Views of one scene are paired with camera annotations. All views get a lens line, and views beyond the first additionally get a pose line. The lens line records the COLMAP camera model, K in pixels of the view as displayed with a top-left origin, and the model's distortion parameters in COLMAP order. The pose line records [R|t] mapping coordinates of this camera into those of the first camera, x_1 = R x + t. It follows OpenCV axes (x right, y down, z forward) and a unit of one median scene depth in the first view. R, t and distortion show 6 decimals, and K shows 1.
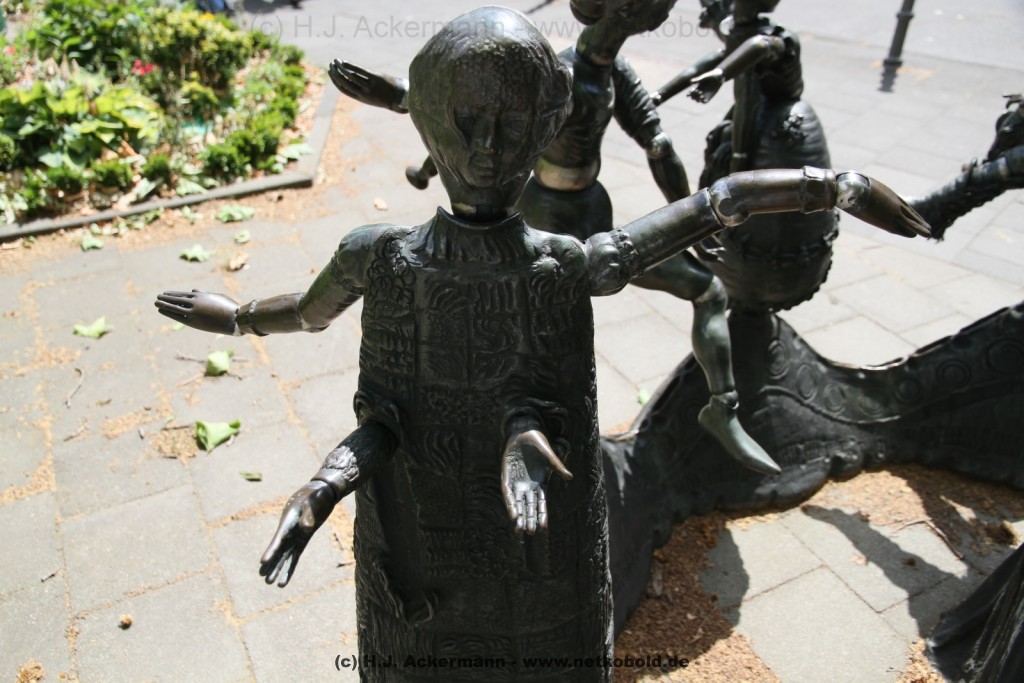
lens RADIAL K [[848.4, 0, 505.6], [0, 848.4, 334.6], [0, 0, 1]] dist [-0.041786, 0.076448]
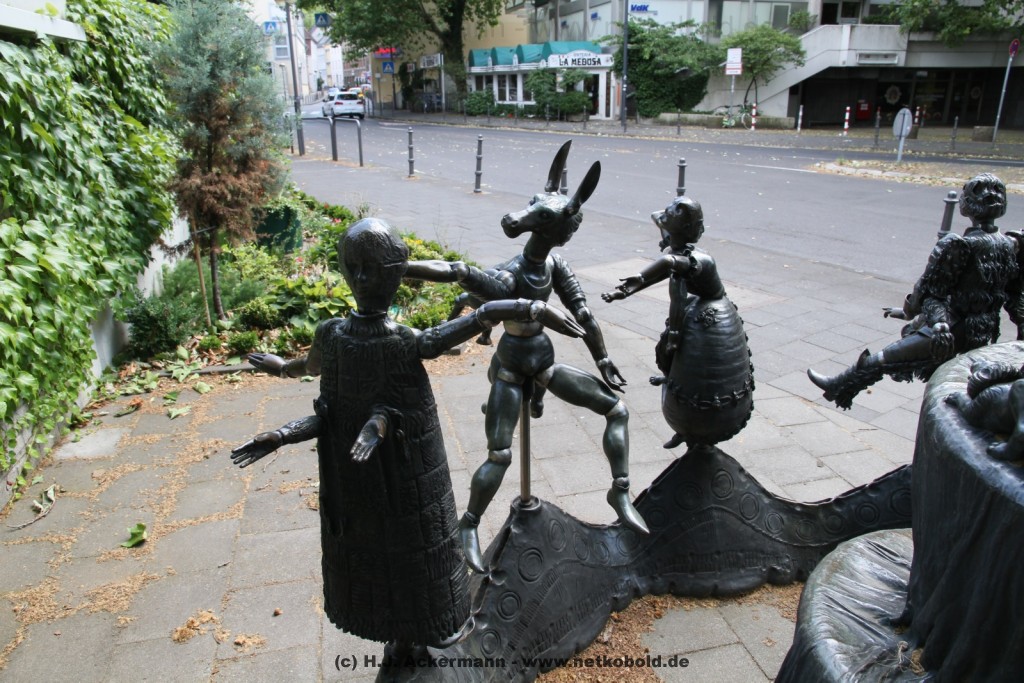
lens RADIAL K [[707.6, 0, 533.2], [0, 707.6, 352.6], [0, 0, 1]] dist [-0.106622, 0.065309]
pose [[0.973149, 0.070627, -0.219074, 0.256927], [-0.116937, 0.971487, -0.206249, 0.090336], [0.198260, 0.226329, 0.953660, -0.188661]]
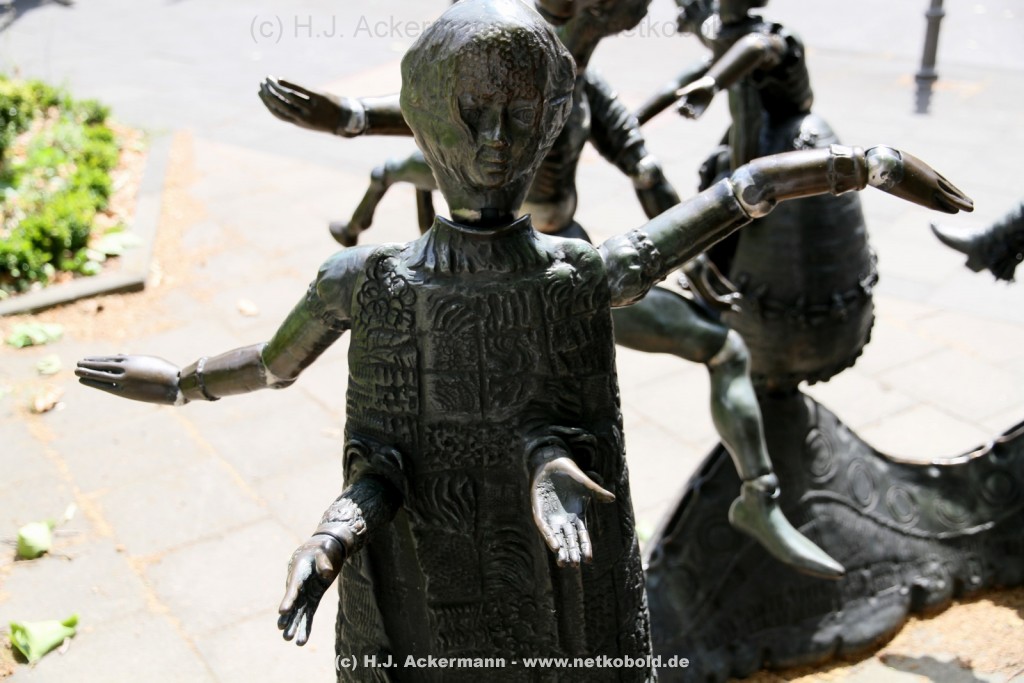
lens RADIAL K [[1270.3, 0, 513.0], [0, 1270.3, 347.3], [0, 0, 1]] dist [0.090975, 0.000000]
pose [[0.992988, -0.074707, 0.091618, -0.045426], [0.086176, 0.987973, -0.128390, 0.057167], [-0.080925, 0.135385, 0.987483, -0.109551]]
